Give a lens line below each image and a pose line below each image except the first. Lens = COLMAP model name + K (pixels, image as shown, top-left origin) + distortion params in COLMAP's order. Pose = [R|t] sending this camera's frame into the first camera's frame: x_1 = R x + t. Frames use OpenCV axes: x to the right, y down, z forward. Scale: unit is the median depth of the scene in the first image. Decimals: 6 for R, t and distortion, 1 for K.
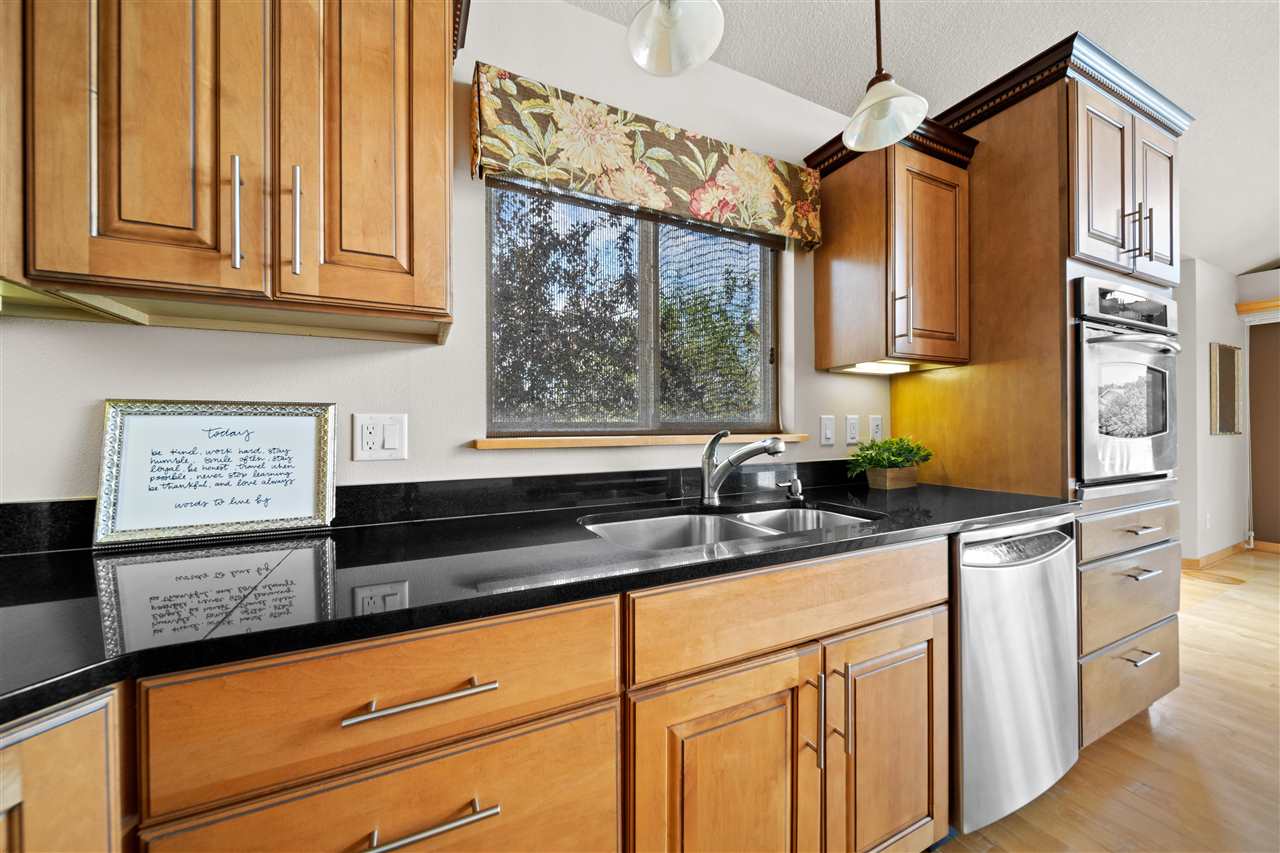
lens RADIAL K [[452.5, 0, 632.7], [0, 452.5, 422.0], [0, 0, 1]] dist [-0.001342, -0.000343]
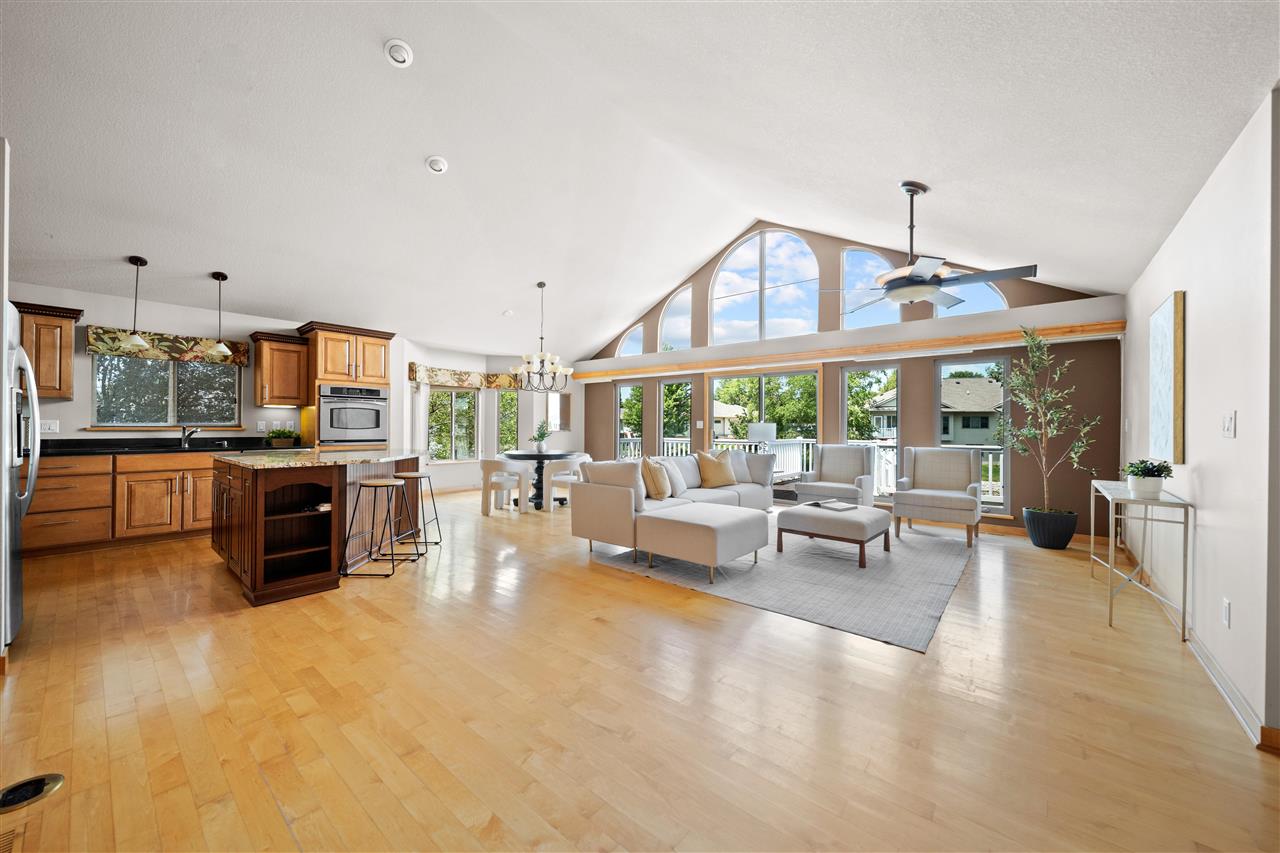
lens RADIAL K [[466.8, 0, 633.9], [0, 466.8, 424.2], [0, 0, 1]] dist [-0.000981, -0.000780]
pose [[0.915112, 0.009083, 0.403097, 1.856925], [-0.007878, 0.999958, -0.004648, -0.004099], [-0.403122, 0.001078, 0.915145, -3.581305]]
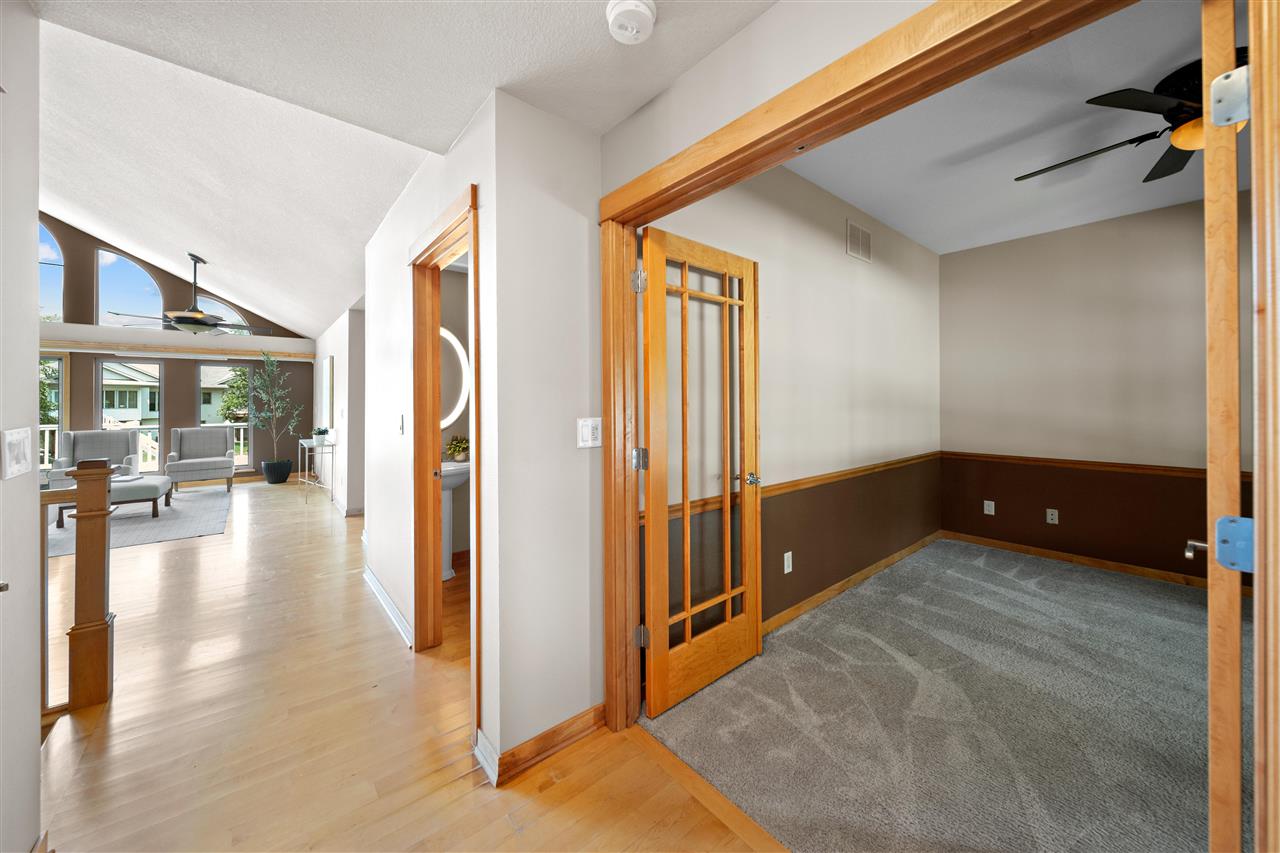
lens RADIAL K [[452.5, 0, 622.2], [0, 452.5, 398.3], [0, 0, 1]] dist [-0.001342, -0.000343]
pose [[-0.237270, 0.007860, 0.971412, -0.327962], [0.003376, 0.999968, -0.007266, -0.124610], [-0.971438, 0.001555, -0.237289, -4.461175]]
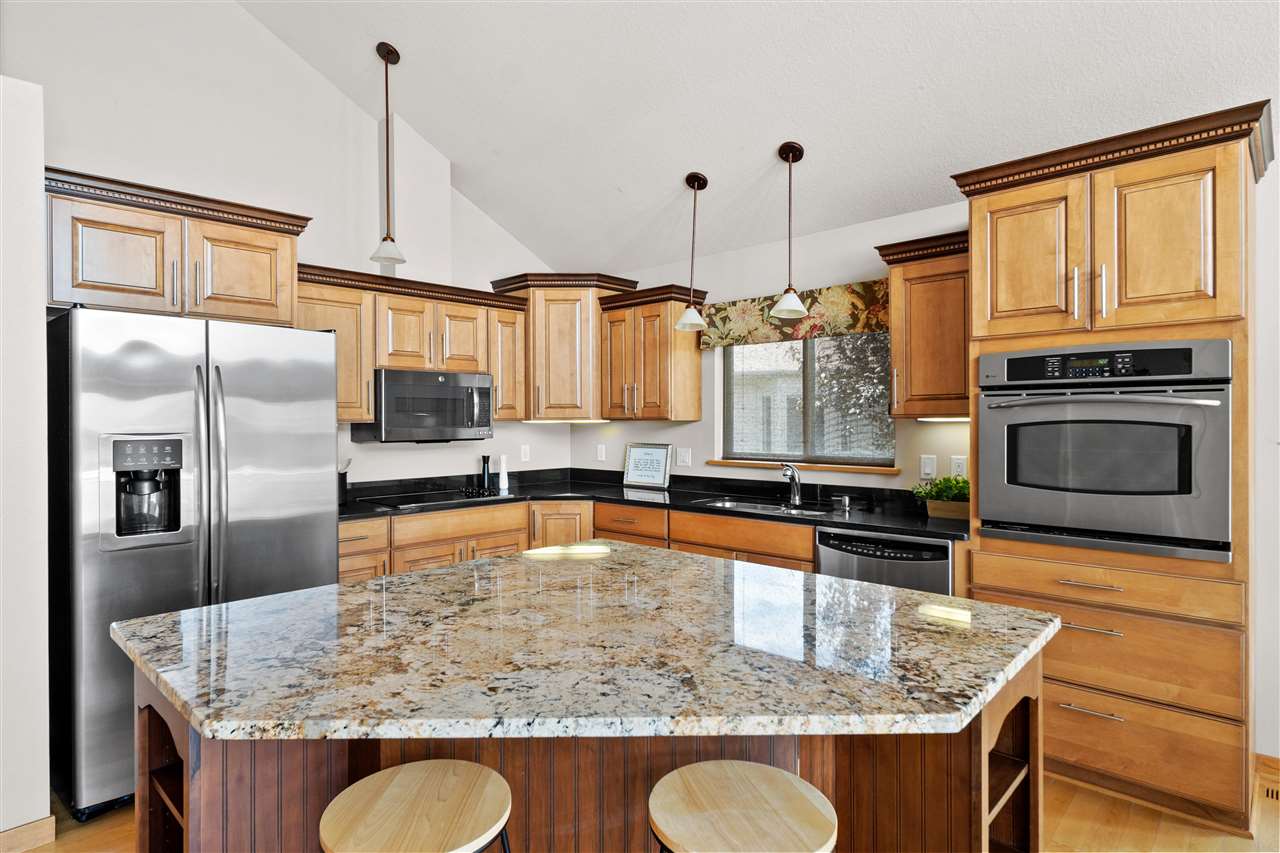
lens RADIAL K [[699.0, 0, 613.6], [0, 699.0, 422.4], [0, 0, 1]] dist [-0.001865, 0.000058]
pose [[0.342433, 0.003299, -0.939537, 2.538465], [0.004869, 0.999974, 0.005286, -0.156733], [0.939530, -0.006385, 0.342408, -0.623629]]
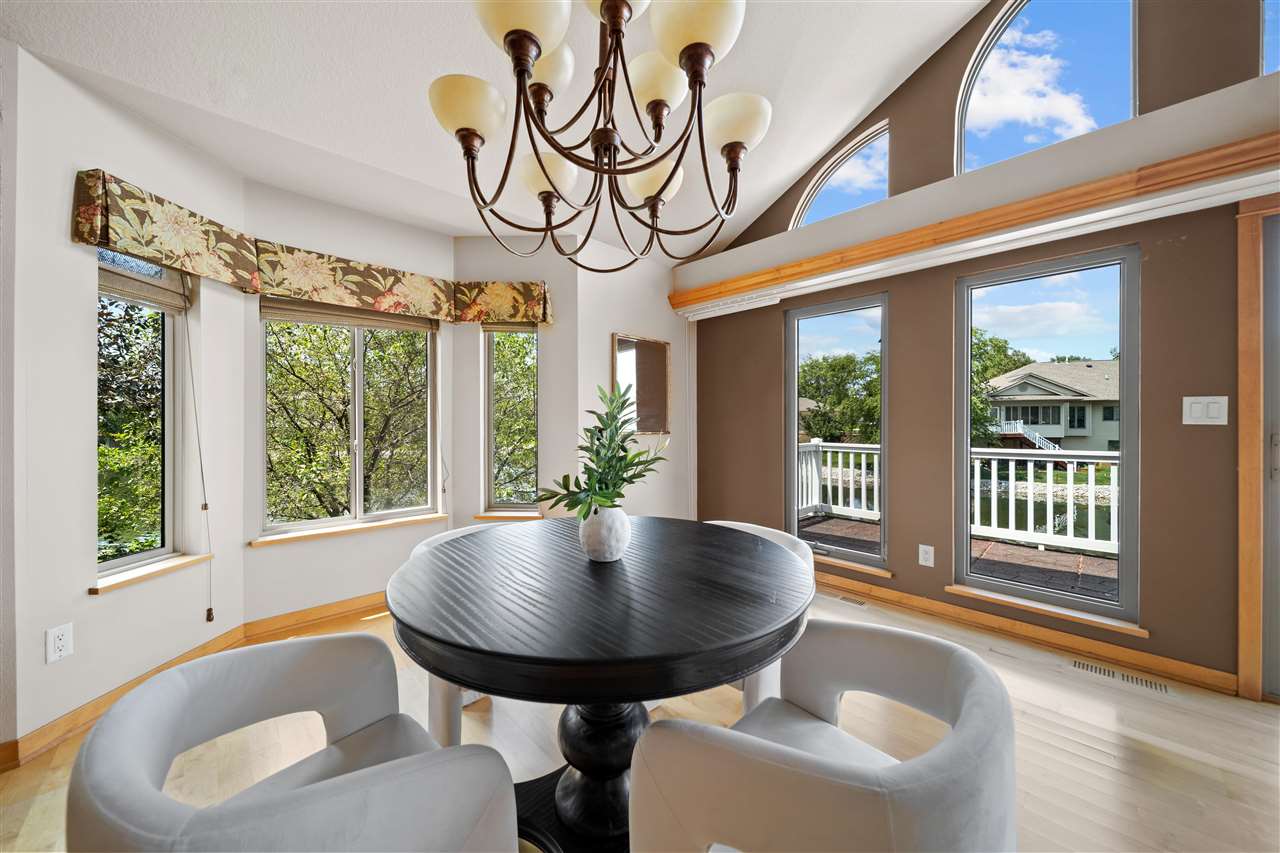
lens RADIAL K [[447.5, 0, 634.5], [0, 447.5, 421.6], [0, 0, 1]] dist [0.000299, 0.000155]
pose [[0.952580, -0.000035, 0.304288, 2.708278], [0.000289, 1.000000, -0.000790, 0.003648], [-0.304288, 0.000840, 0.952580, 0.345643]]
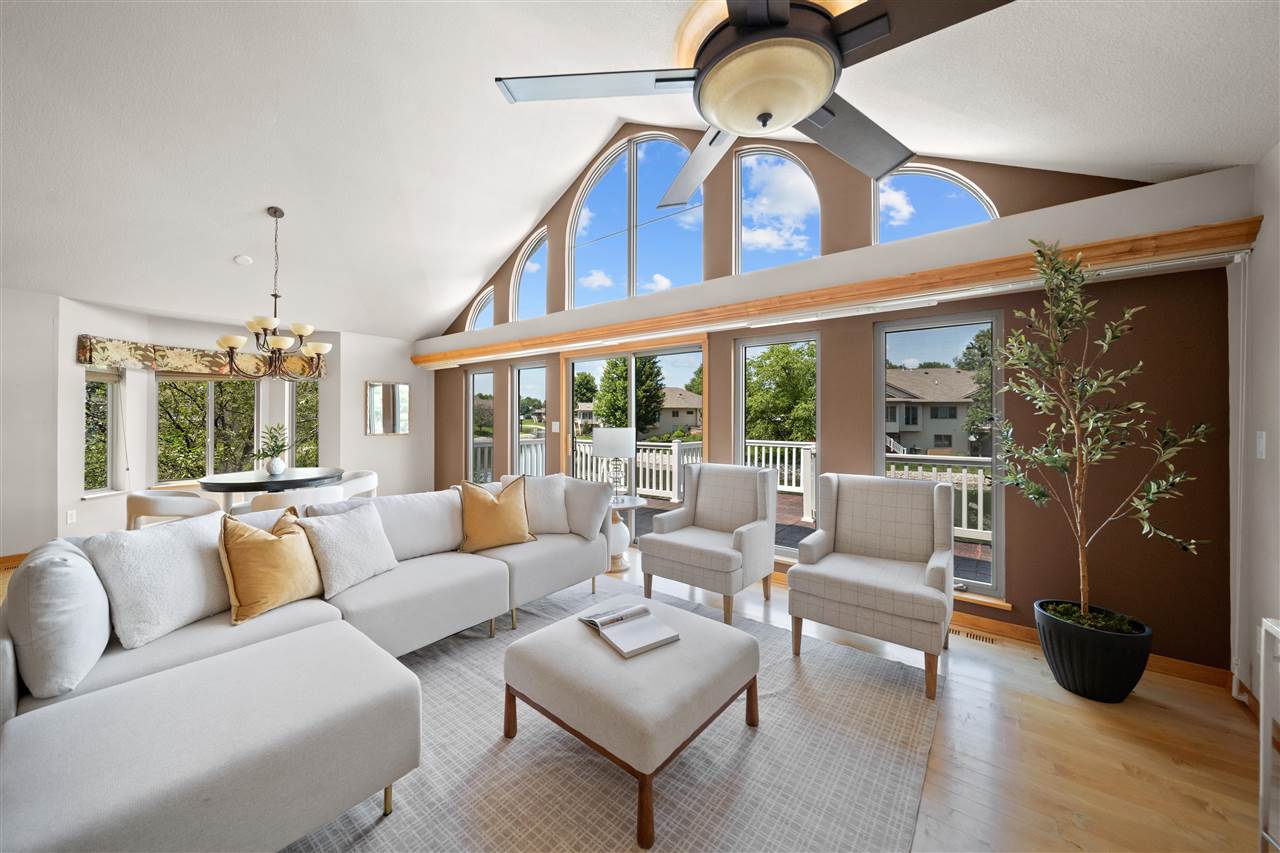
lens RADIAL K [[452.5, 0, 635.6], [0, 452.5, 414.5], [0, 0, 1]] dist [-0.001342, -0.000343]
pose [[0.900964, 0.004865, 0.433867, 3.753241], [-0.003133, 0.999984, -0.004708, -0.118413], [-0.433883, 0.002882, 0.900965, -2.489862]]
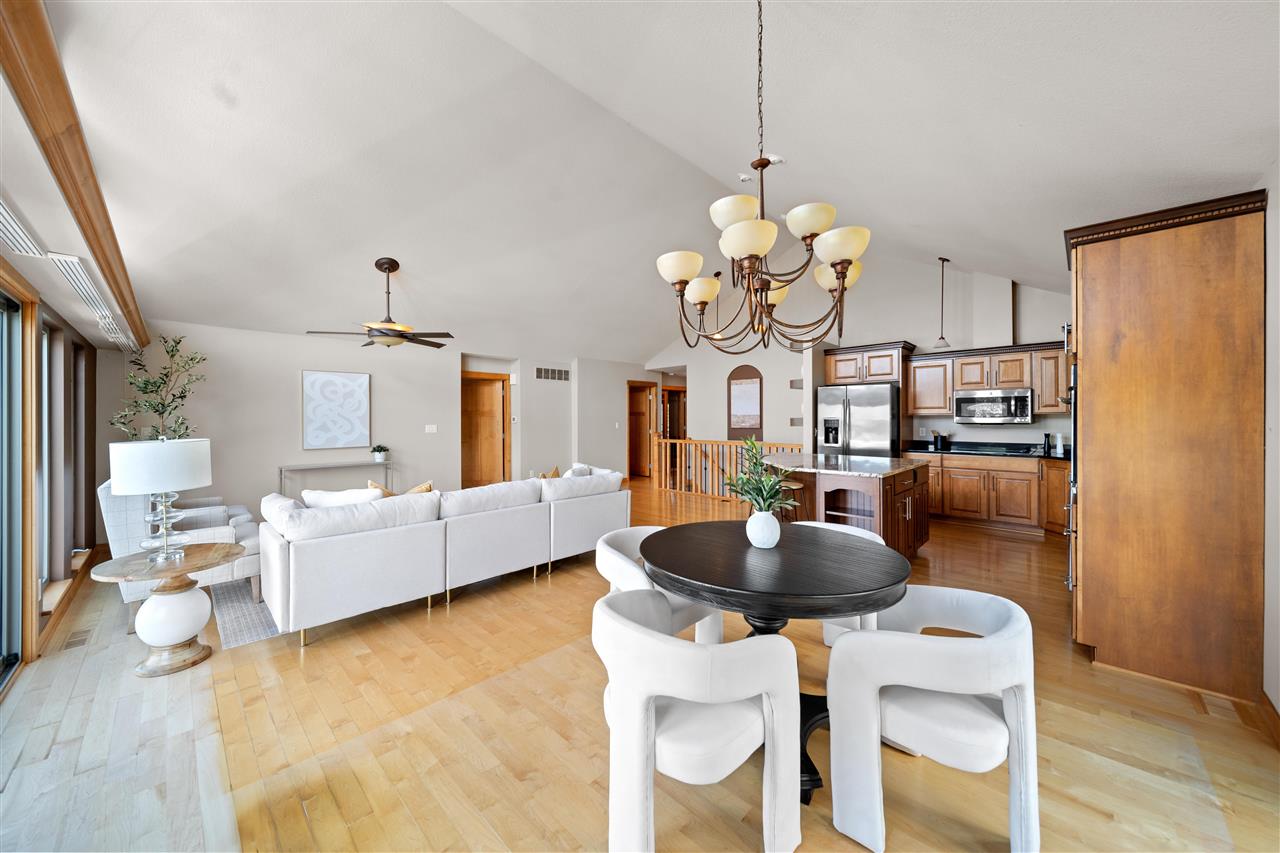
lens RADIAL K [[452.5, 0, 633.2], [0, 452.5, 422.3], [0, 0, 1]] dist [-0.001342, -0.000343]
pose [[-0.940744, 0.006360, -0.339057, 3.807842], [0.004037, 0.999963, 0.007555, -0.118841], [0.339093, 0.005739, -0.940735, 2.426032]]
